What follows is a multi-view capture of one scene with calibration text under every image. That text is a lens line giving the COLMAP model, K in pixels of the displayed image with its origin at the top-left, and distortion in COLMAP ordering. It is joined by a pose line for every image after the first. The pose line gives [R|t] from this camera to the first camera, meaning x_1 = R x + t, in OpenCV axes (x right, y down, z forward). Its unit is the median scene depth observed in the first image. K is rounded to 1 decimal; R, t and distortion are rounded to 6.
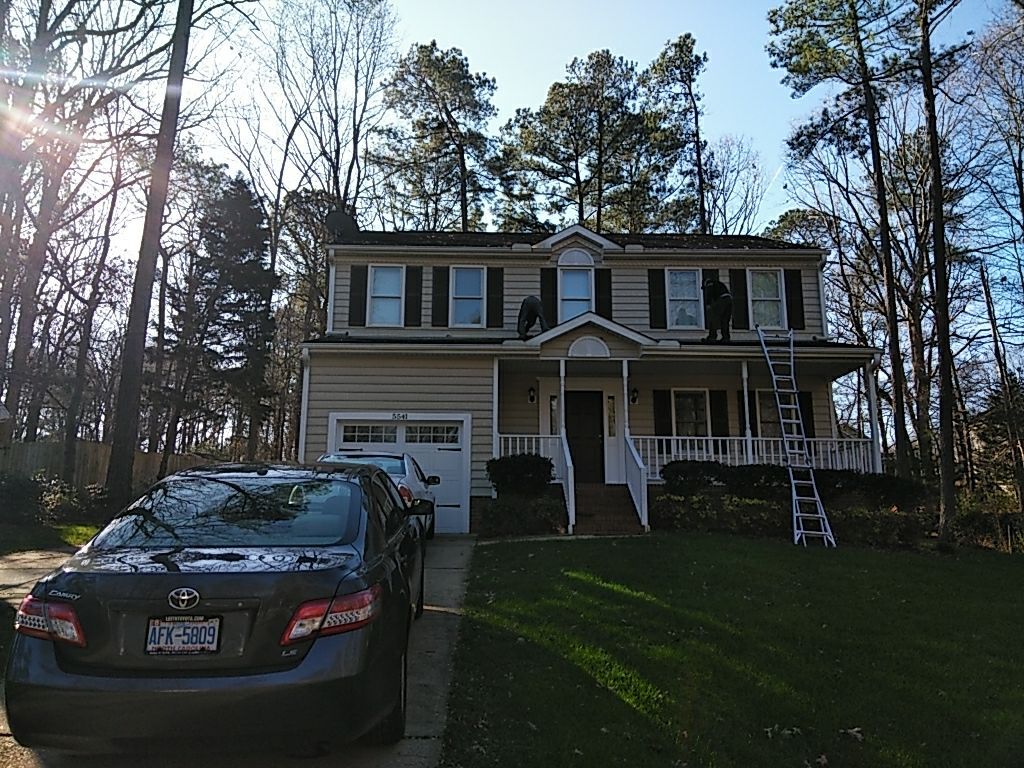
lens RADIAL K [[776.0, 0, 512.0], [0, 776.0, 384.0], [0, 0, 1]] dist [0.116215, -0.178694]
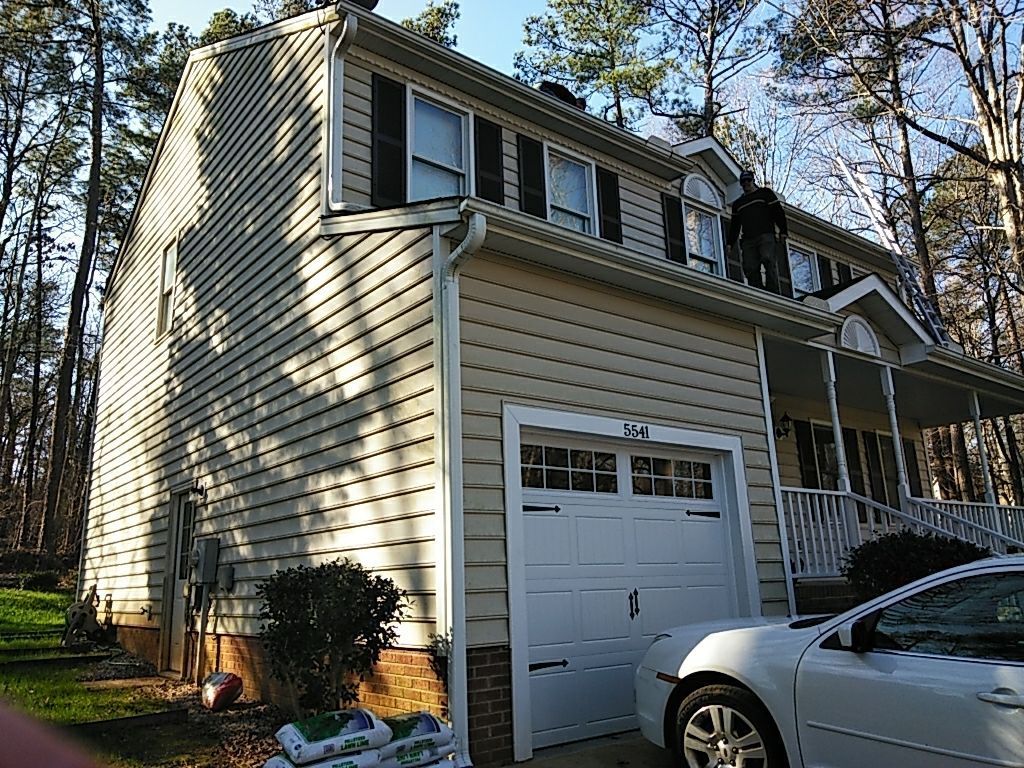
lens RADIAL K [[776.0, 0, 512.0], [0, 776.0, 384.0], [0, 0, 1]] dist [0.116215, -0.178694]
pose [[0.798378, 0.115618, 0.590952, -0.382222], [-0.086690, 0.993239, -0.077205, 0.046933], [-0.595883, 0.010409, 0.803004, 0.605099]]
